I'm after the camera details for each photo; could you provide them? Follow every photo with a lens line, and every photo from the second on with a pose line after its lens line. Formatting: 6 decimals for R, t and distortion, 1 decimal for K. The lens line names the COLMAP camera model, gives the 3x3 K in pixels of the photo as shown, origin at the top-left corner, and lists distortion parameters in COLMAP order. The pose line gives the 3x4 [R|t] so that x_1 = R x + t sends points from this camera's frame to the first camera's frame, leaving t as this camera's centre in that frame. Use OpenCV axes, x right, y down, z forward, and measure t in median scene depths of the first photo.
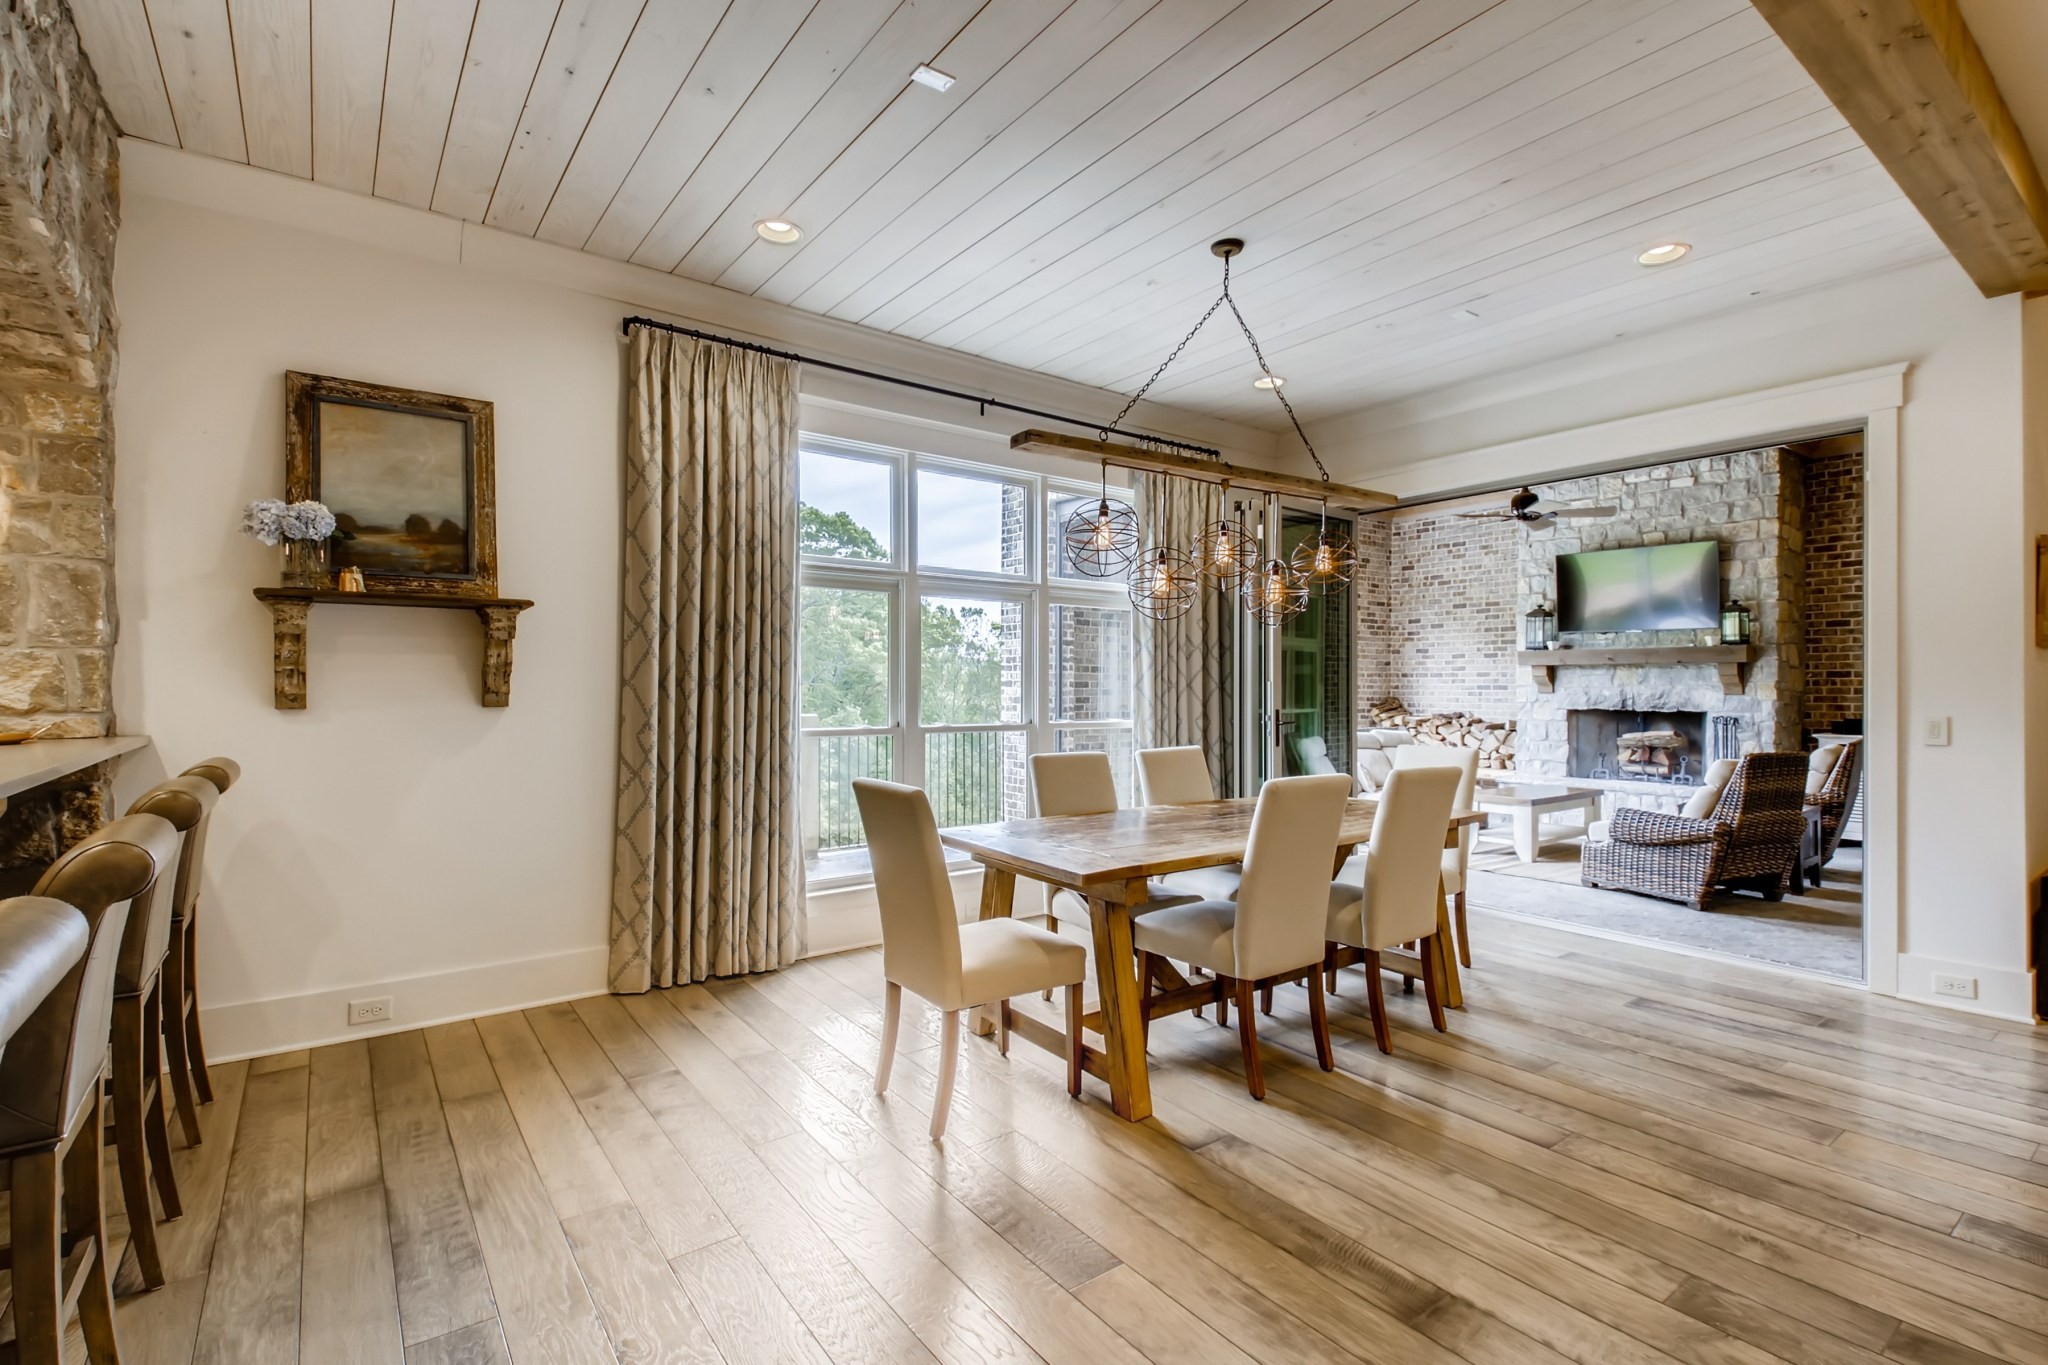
lens RADIAL K [[936.0, 0, 1036.5], [0, 936.0, 681.9], [0, 0, 1]] dist [0.025675, -0.017877]
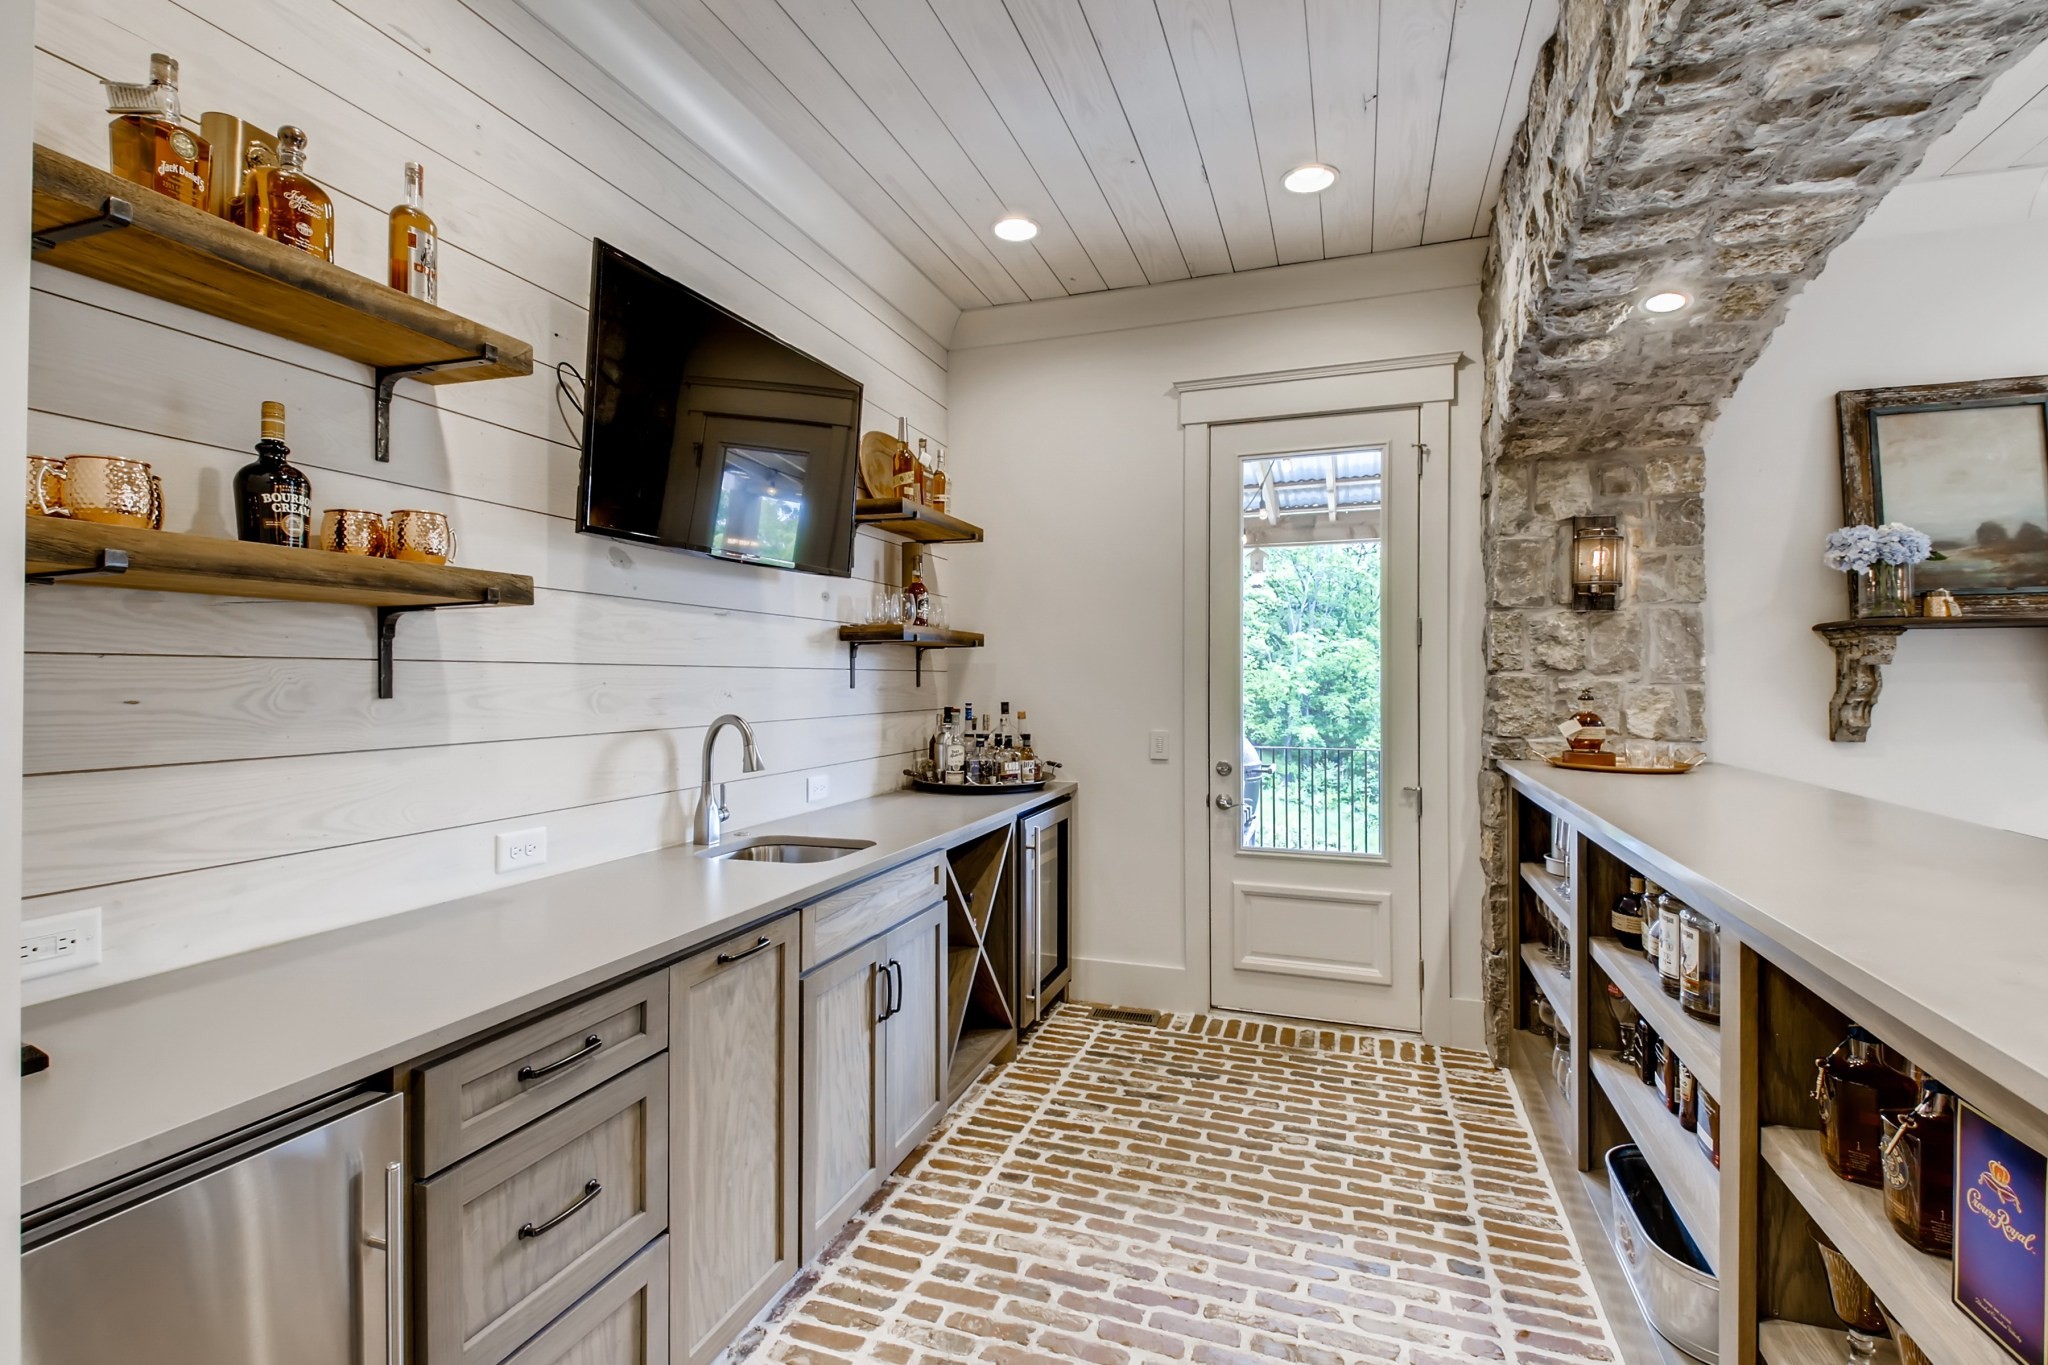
lens RADIAL K [[936.0, 0, 1031.0], [0, 936.0, 679.6], [0, 0, 1]] dist [0.025675, -0.017877]
pose [[0.563468, -0.005634, -0.826119, -0.535873], [0.003408, 0.999984, -0.004496, -0.038544], [0.826131, -0.000282, 0.563478, -0.265647]]
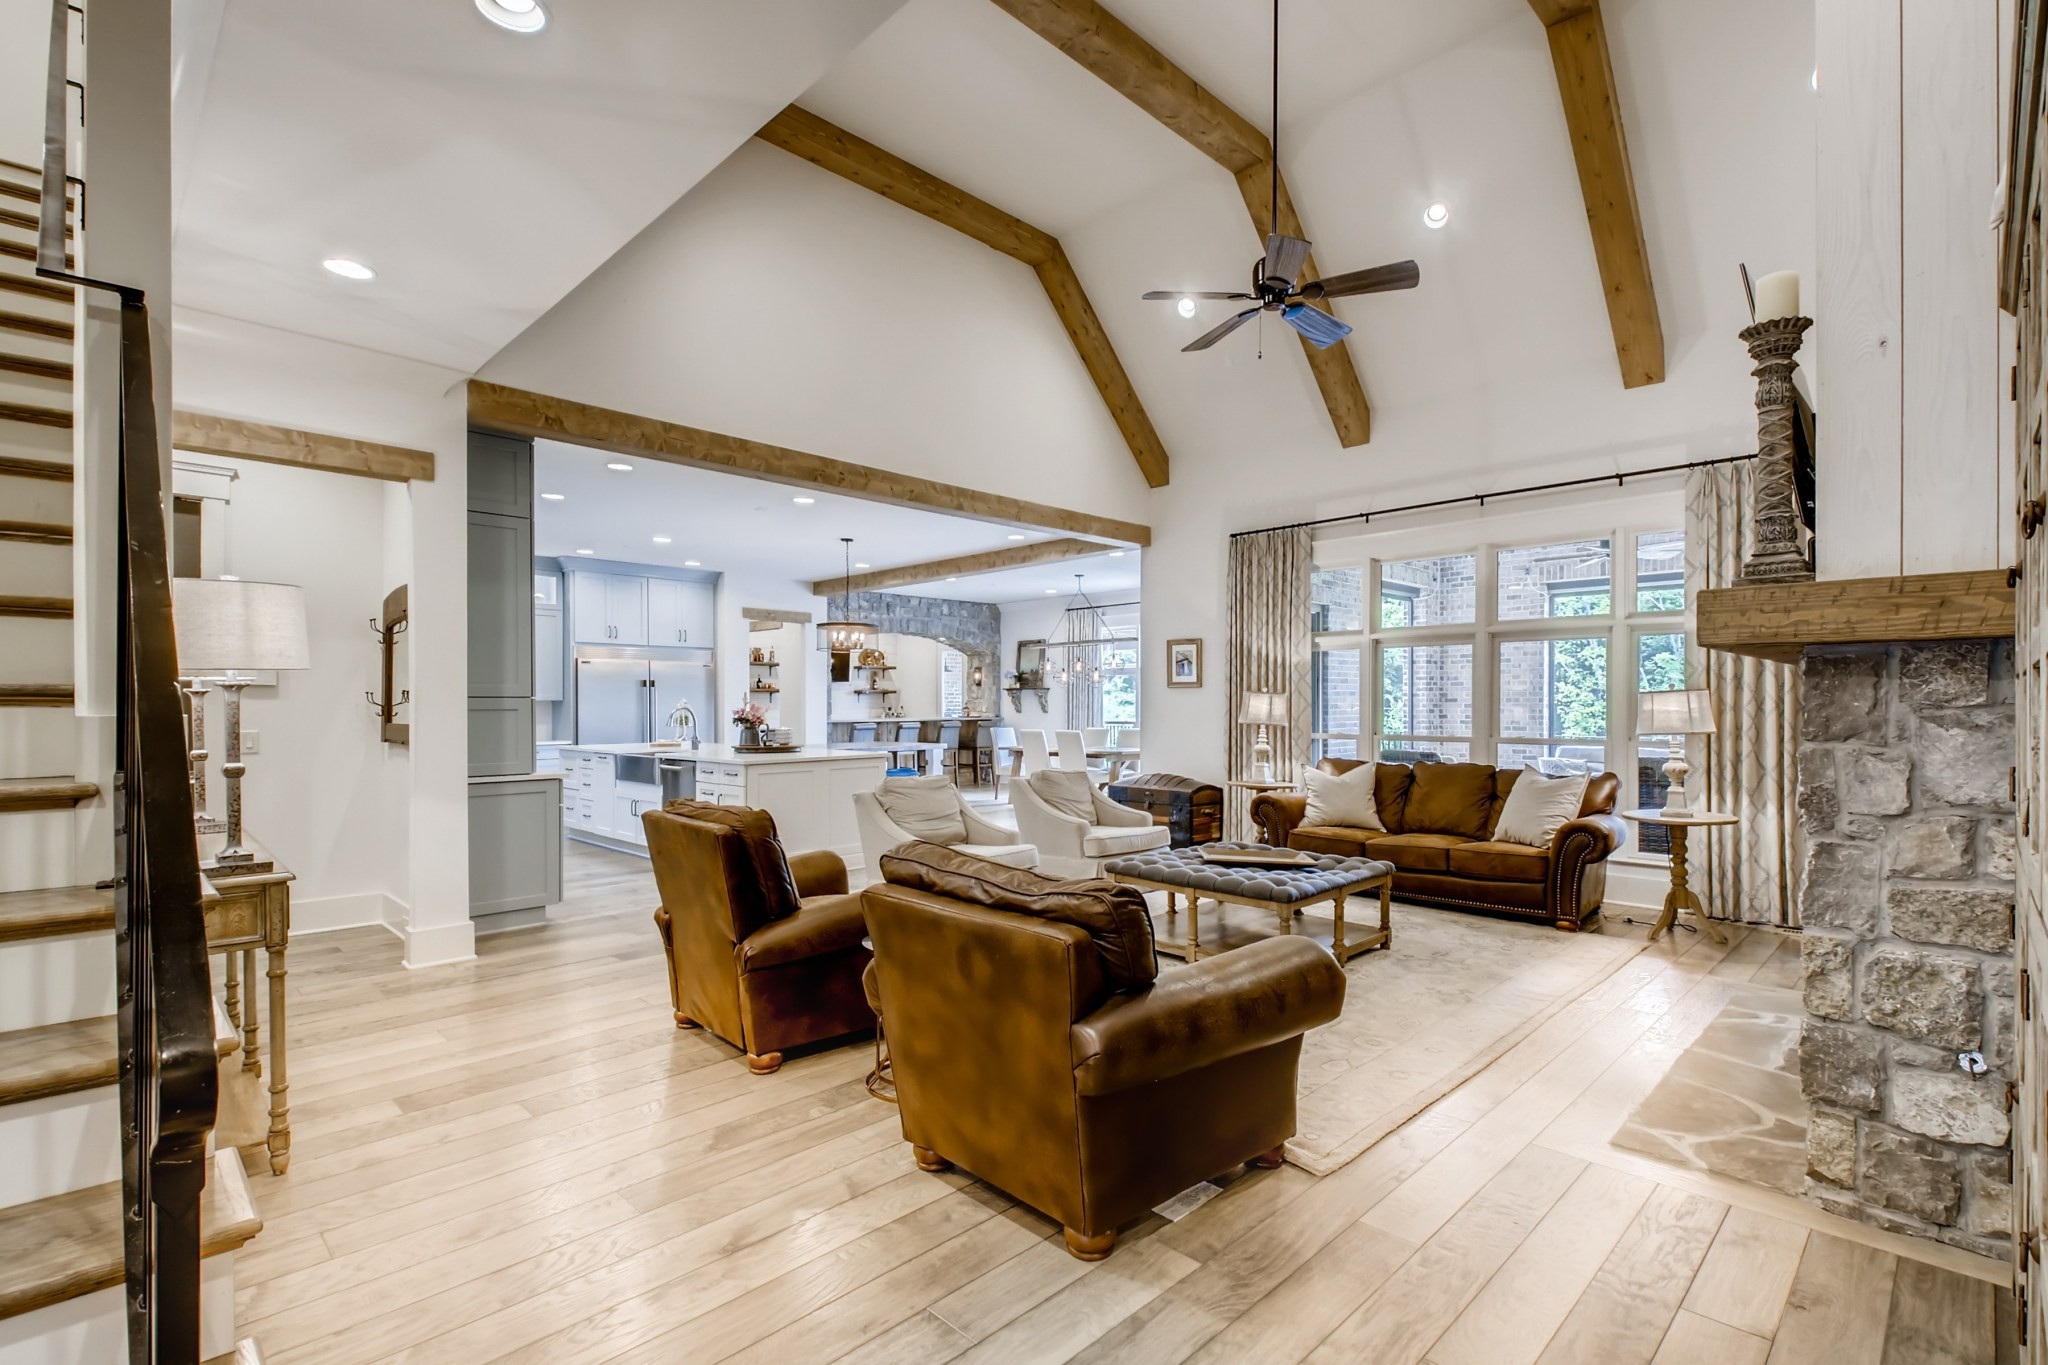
lens RADIAL K [[936.0, 0, 1012.6], [0, 936.0, 703.1], [0, 0, 1]] dist [0.025675, -0.017877]
pose [[0.128725, -0.009601, -0.991634, 4.419650], [-0.000575, 0.999952, -0.009756, 0.028268], [0.991680, 0.001826, 0.128714, 0.434666]]
